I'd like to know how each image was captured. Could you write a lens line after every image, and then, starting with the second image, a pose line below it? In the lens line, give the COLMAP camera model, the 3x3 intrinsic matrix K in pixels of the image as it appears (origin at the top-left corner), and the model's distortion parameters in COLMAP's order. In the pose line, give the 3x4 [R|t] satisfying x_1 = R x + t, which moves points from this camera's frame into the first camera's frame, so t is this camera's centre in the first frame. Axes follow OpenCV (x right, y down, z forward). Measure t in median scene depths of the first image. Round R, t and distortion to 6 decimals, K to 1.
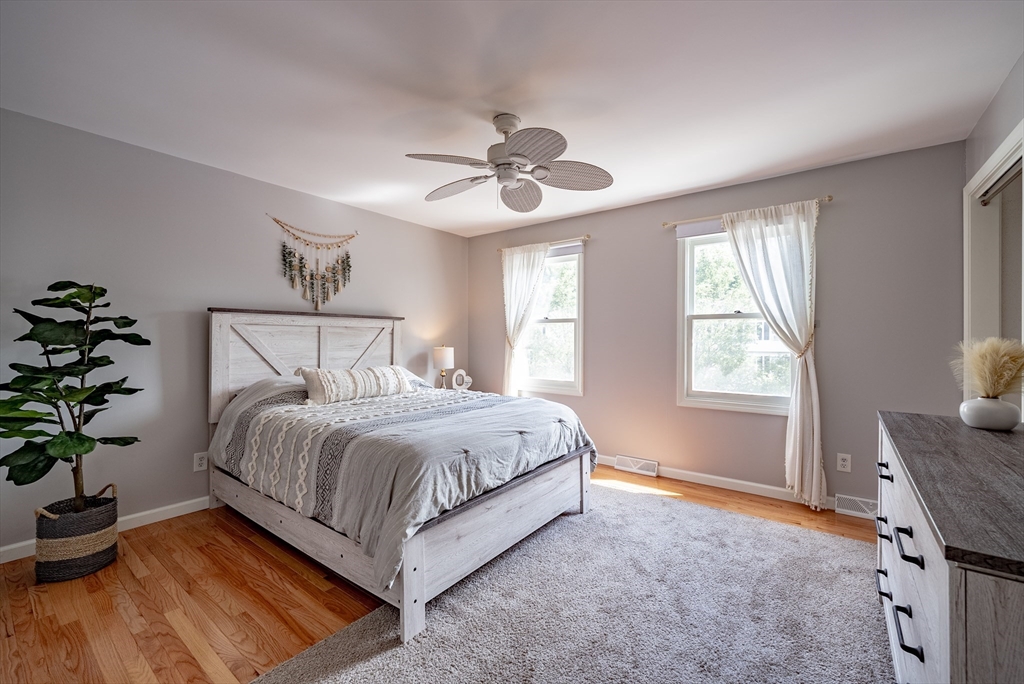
lens RADIAL K [[421.2, 0, 519.8], [0, 421.2, 340.0], [0, 0, 1]] dist [-0.000035, -0.000357]
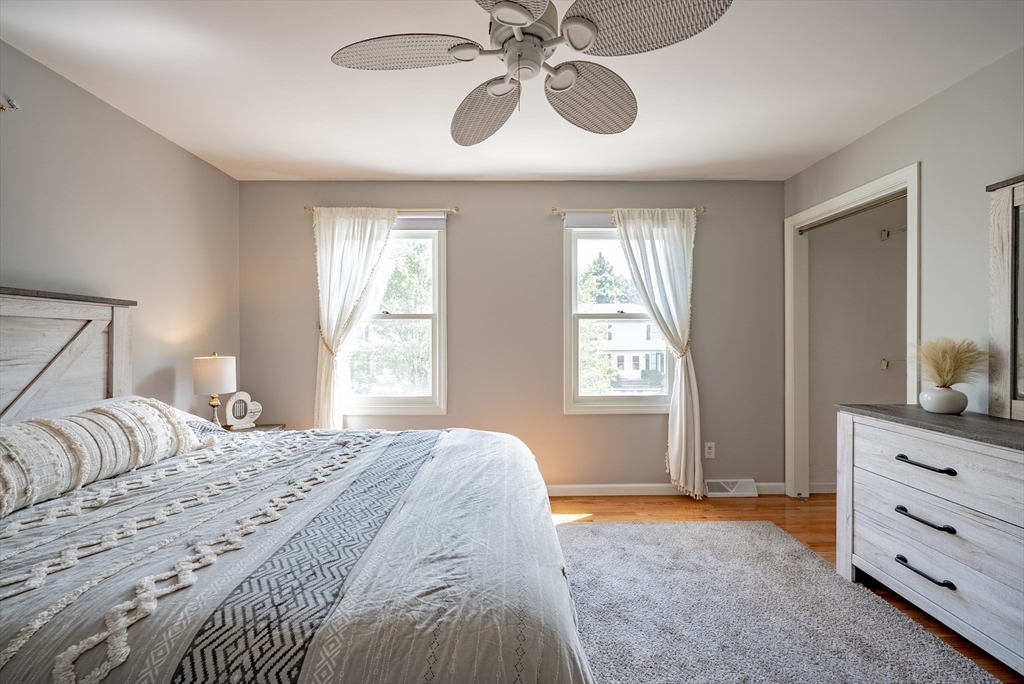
lens RADIAL K [[421.2, 0, 513.3], [0, 421.2, 342.1], [0, 0, 1]] dist [-0.000035, -0.000357]
pose [[0.791935, -0.008256, 0.610550, -0.271839], [0.007618, 0.999964, 0.003641, -0.002272], [-0.610558, 0.001767, 0.791969, 0.372735]]
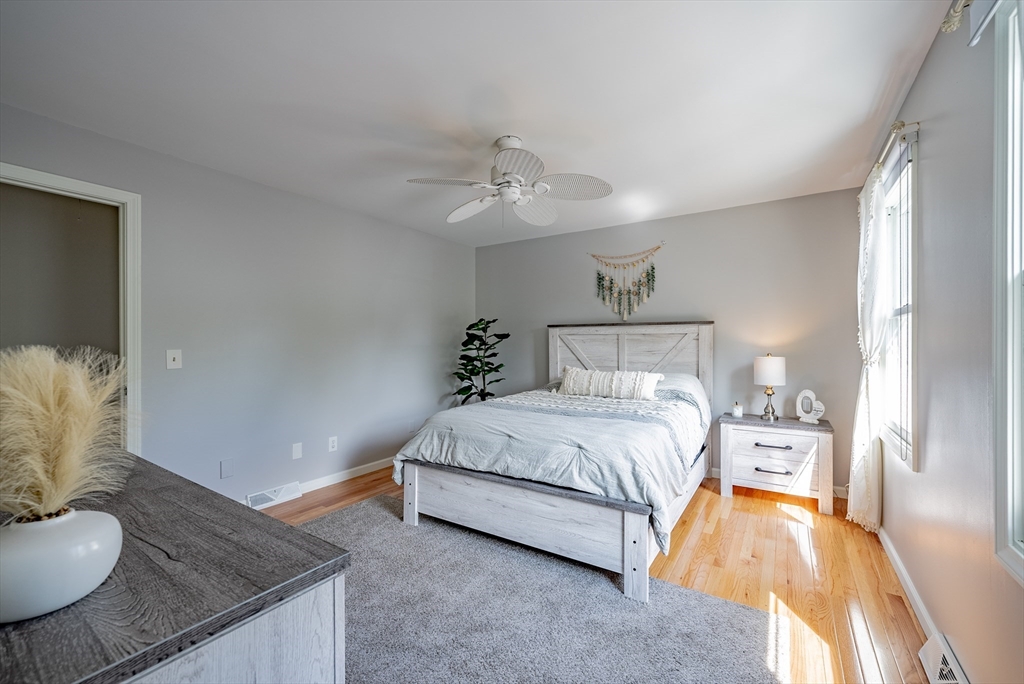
lens RADIAL K [[421.2, 0, 515.3], [0, 421.2, 341.7], [0, 0, 1]] dist [-0.000035, -0.000357]
pose [[0.060818, -0.002523, -0.998146, 0.706697], [-0.005290, 0.999982, -0.002850, -0.006510], [0.998135, 0.005453, 0.060803, 0.647445]]
